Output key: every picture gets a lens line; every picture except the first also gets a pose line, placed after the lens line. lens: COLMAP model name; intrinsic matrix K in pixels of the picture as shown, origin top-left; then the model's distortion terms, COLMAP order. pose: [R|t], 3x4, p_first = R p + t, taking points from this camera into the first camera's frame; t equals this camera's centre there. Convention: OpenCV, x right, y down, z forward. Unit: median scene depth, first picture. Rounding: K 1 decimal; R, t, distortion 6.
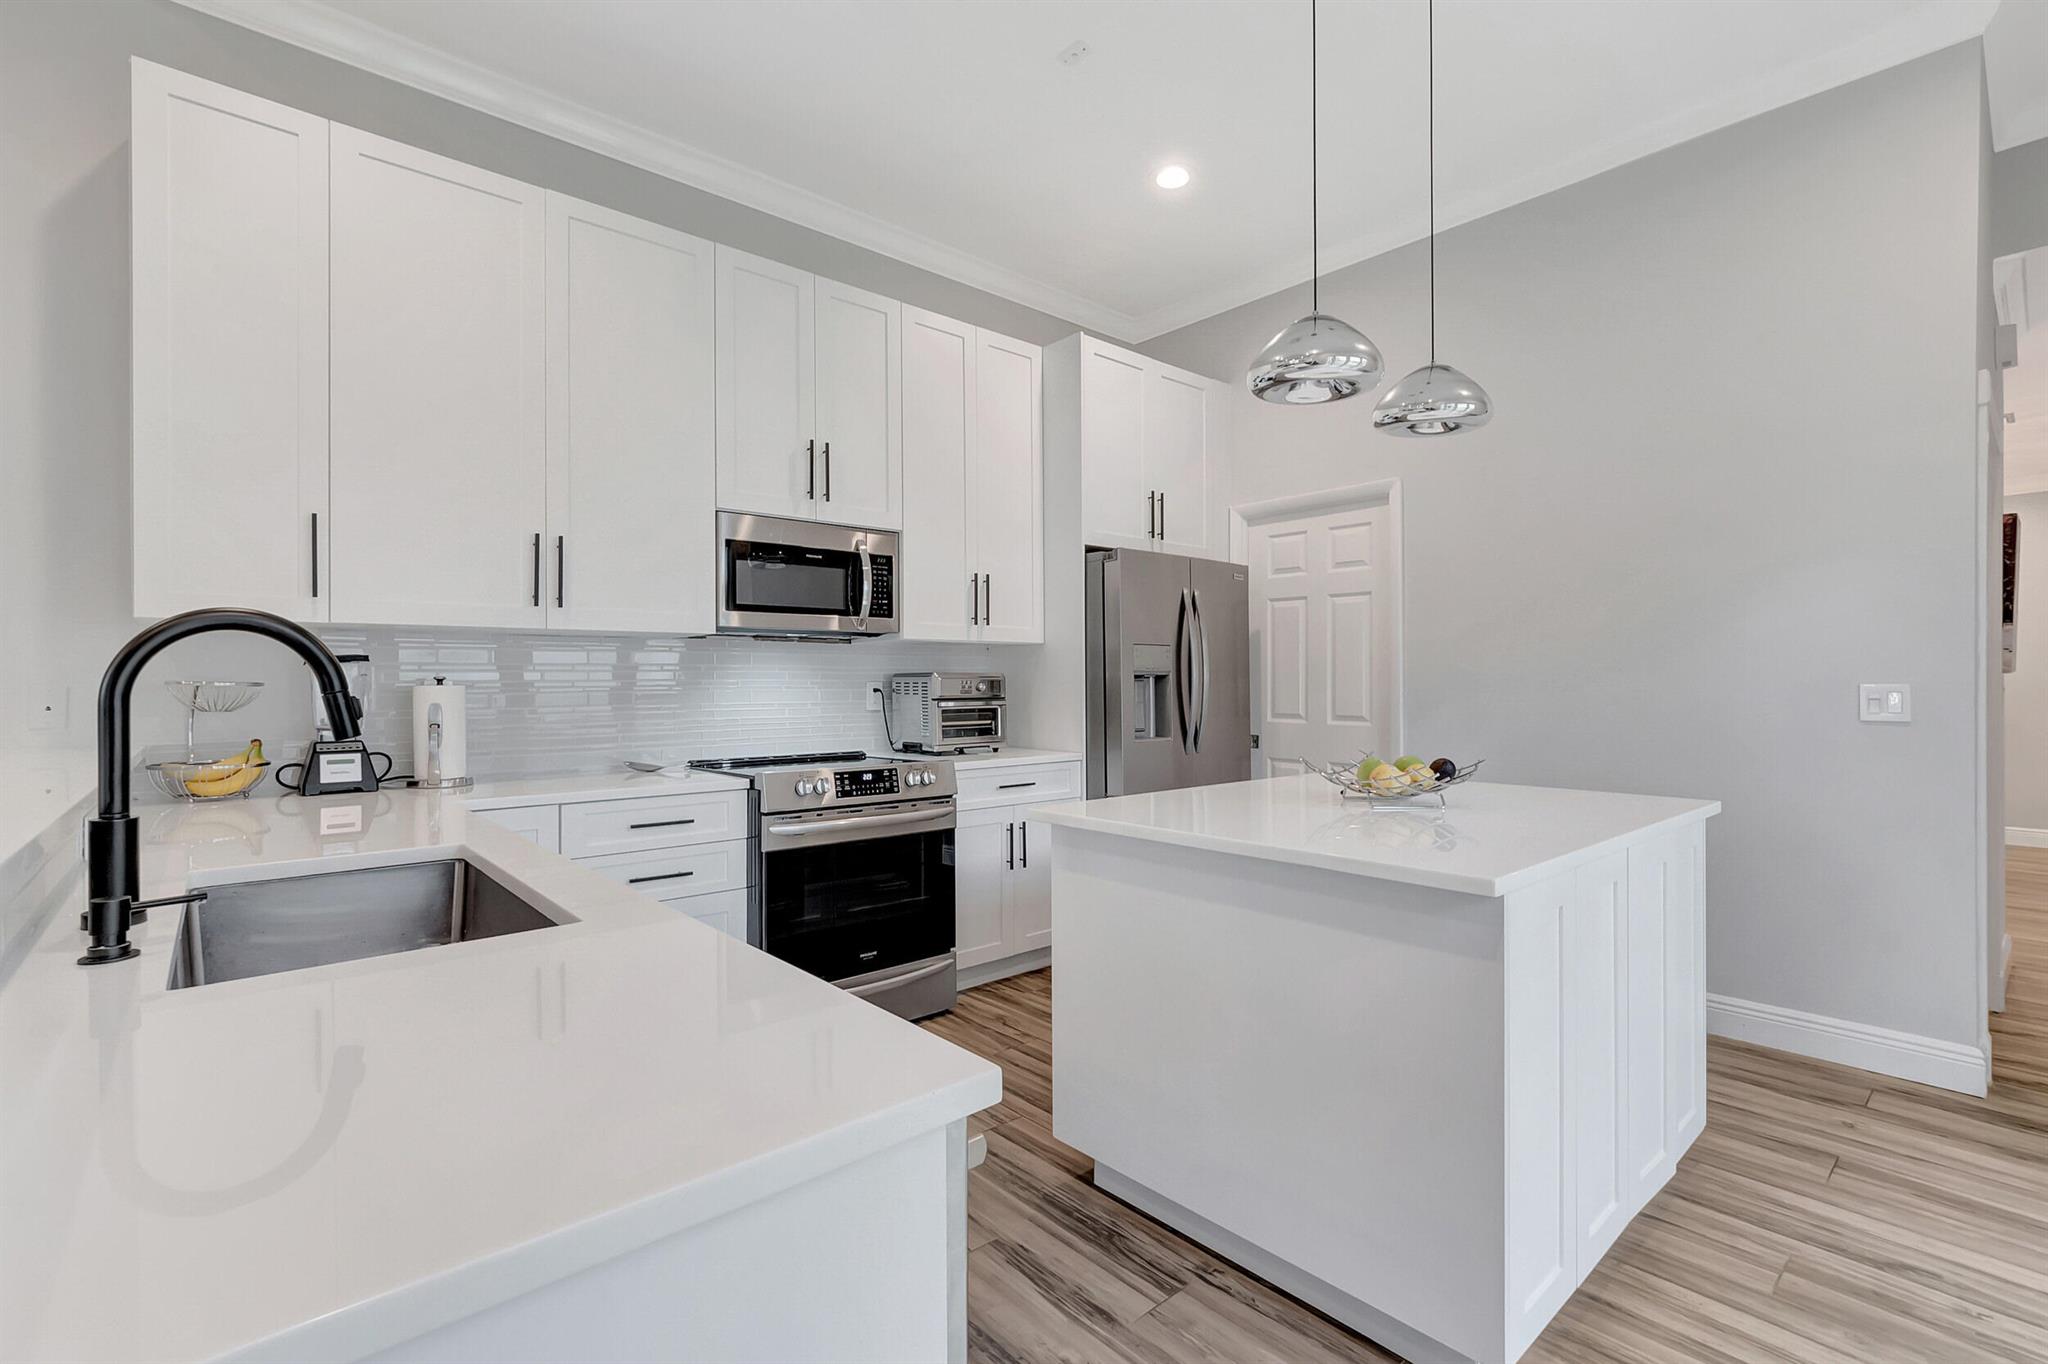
lens RADIAL K [[920.6, 0, 990.8], [0, 920.6, 683.4], [0, 0, 1]] dist [0.000175, -0.000168]
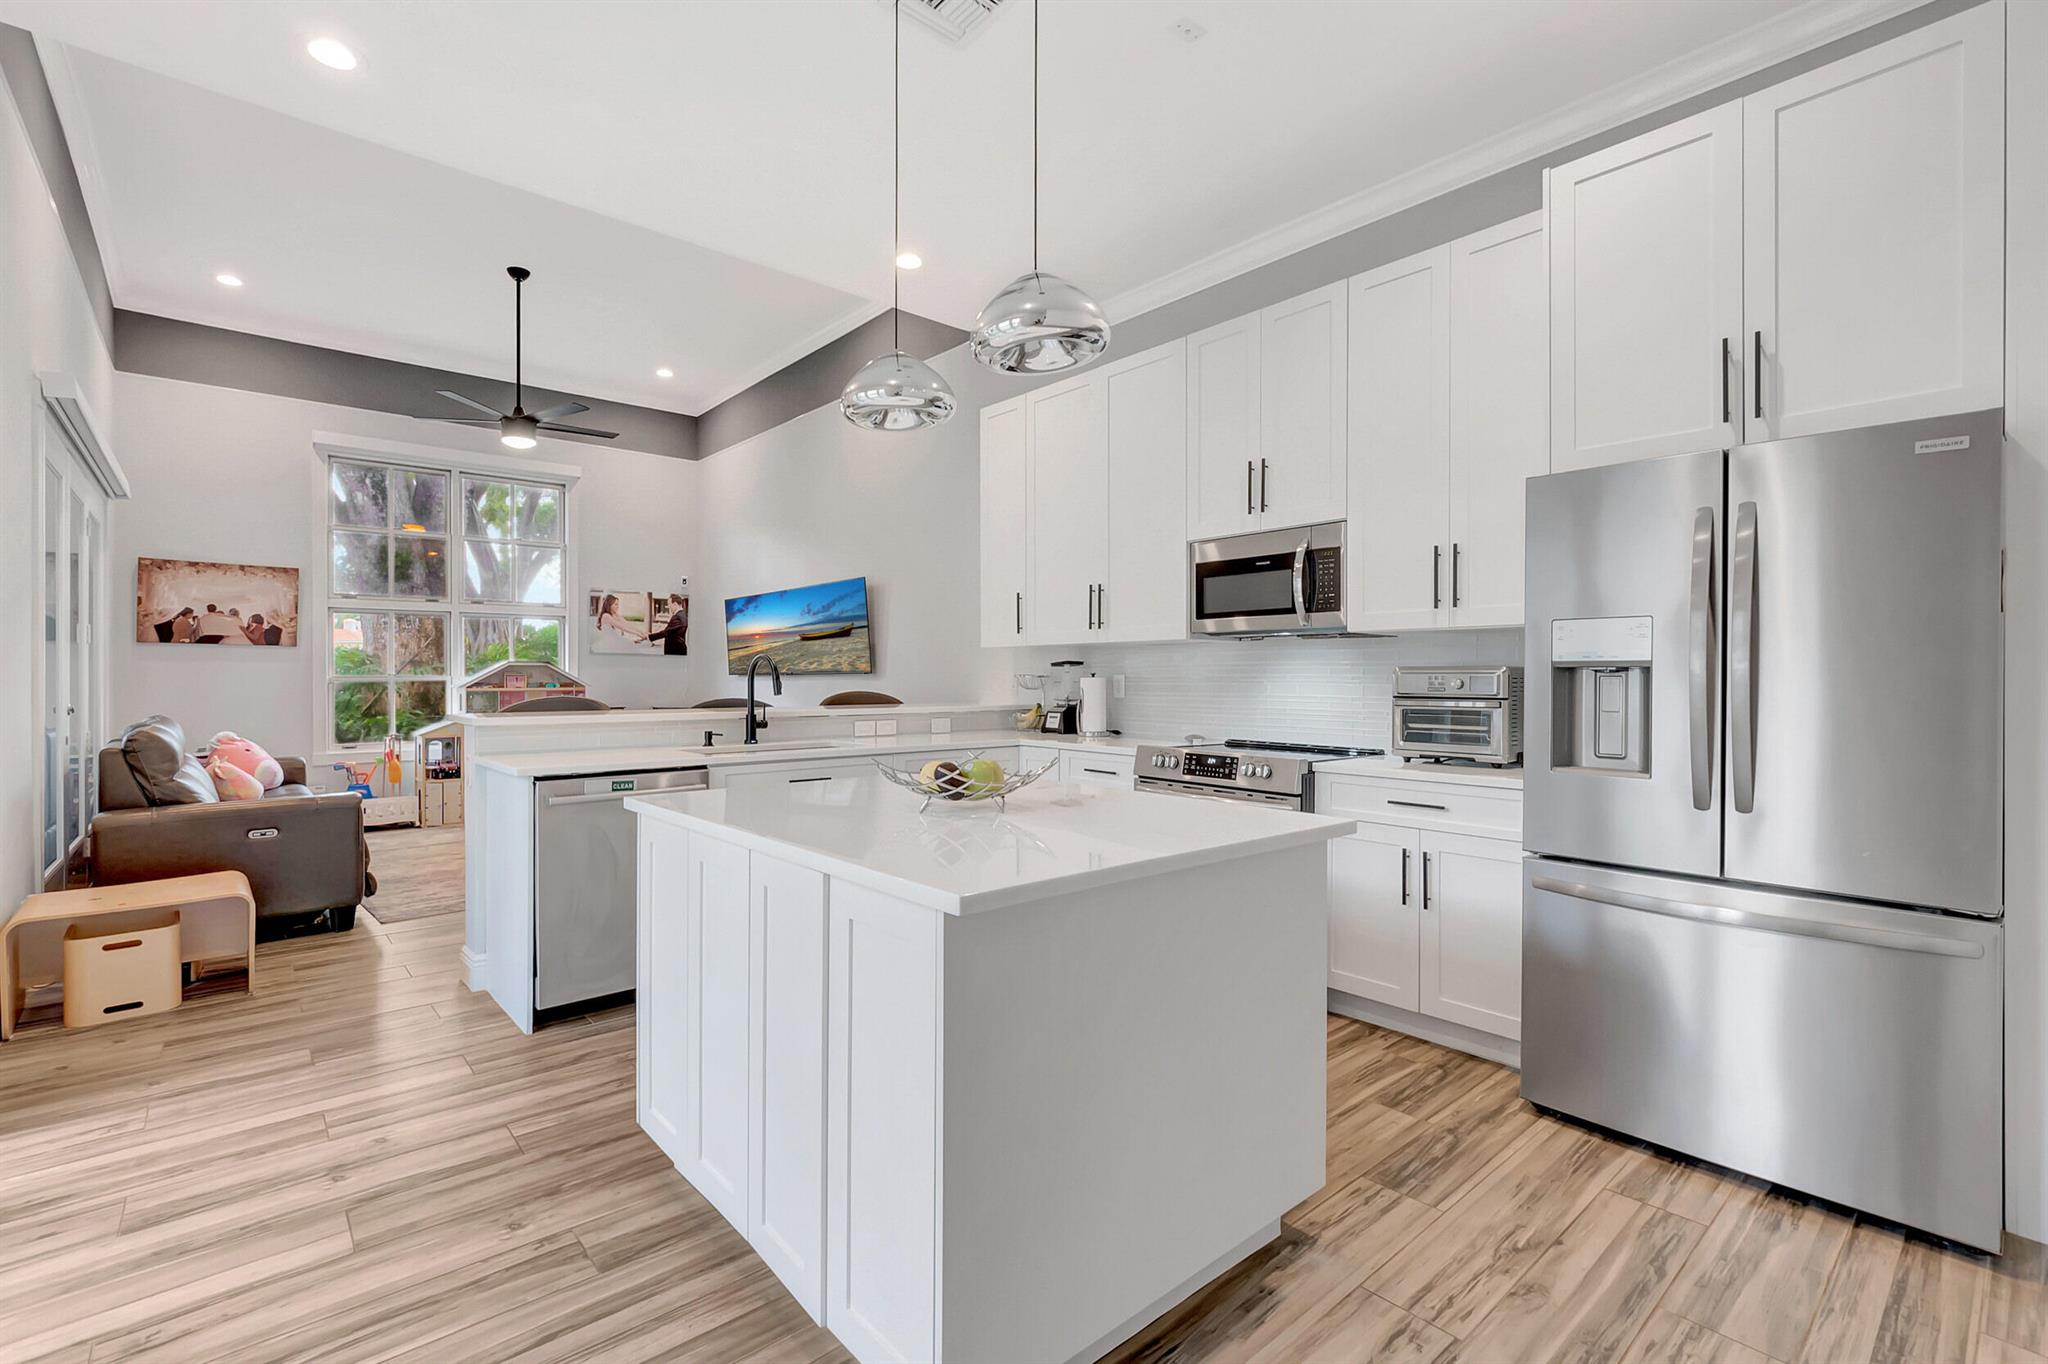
lens RADIAL K [[909.4, 0, 1020.9], [0, 909.4, 677.8], [0, 0, 1]] dist [-0.000079, 0.000103]
pose [[0.011407, 0.000841, -0.999935, 0.856053], [-0.003277, 0.999994, 0.000804, -0.000044], [0.999930, 0.003268, 0.011410, 0.662840]]
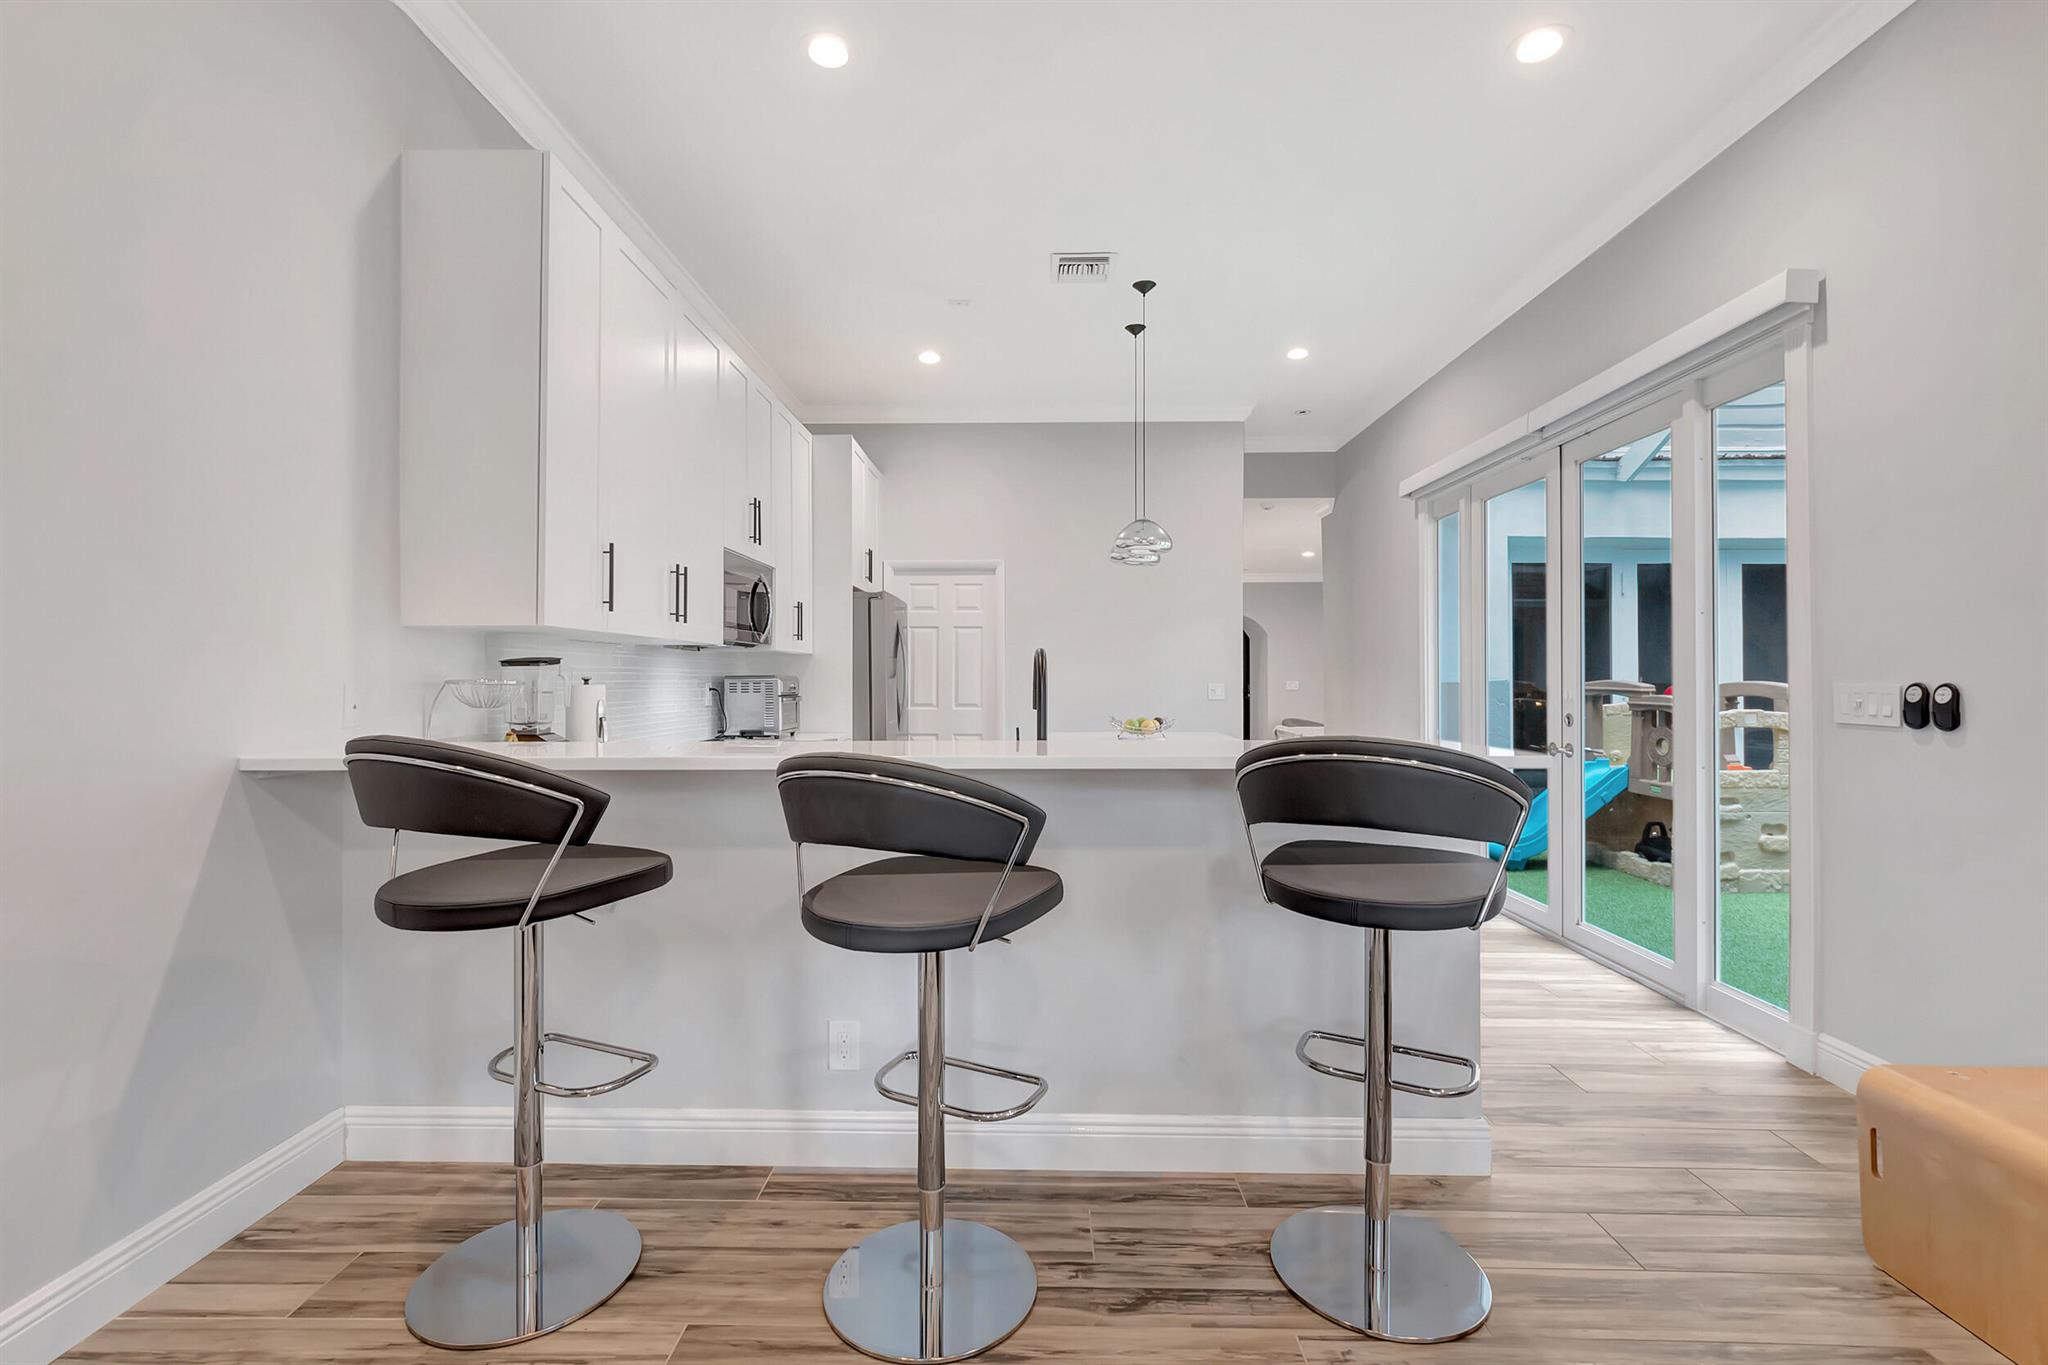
lens RADIAL K [[909.4, 0, 1020.9], [0, 909.4, 678.3], [0, 0, 1]] dist [-0.000079, 0.000103]
pose [[0.666288, 0.001595, 0.745693, -0.867211], [0.004545, 0.999970, -0.006200, 0.002614], [-0.745681, 0.007520, 0.666261, -0.139101]]
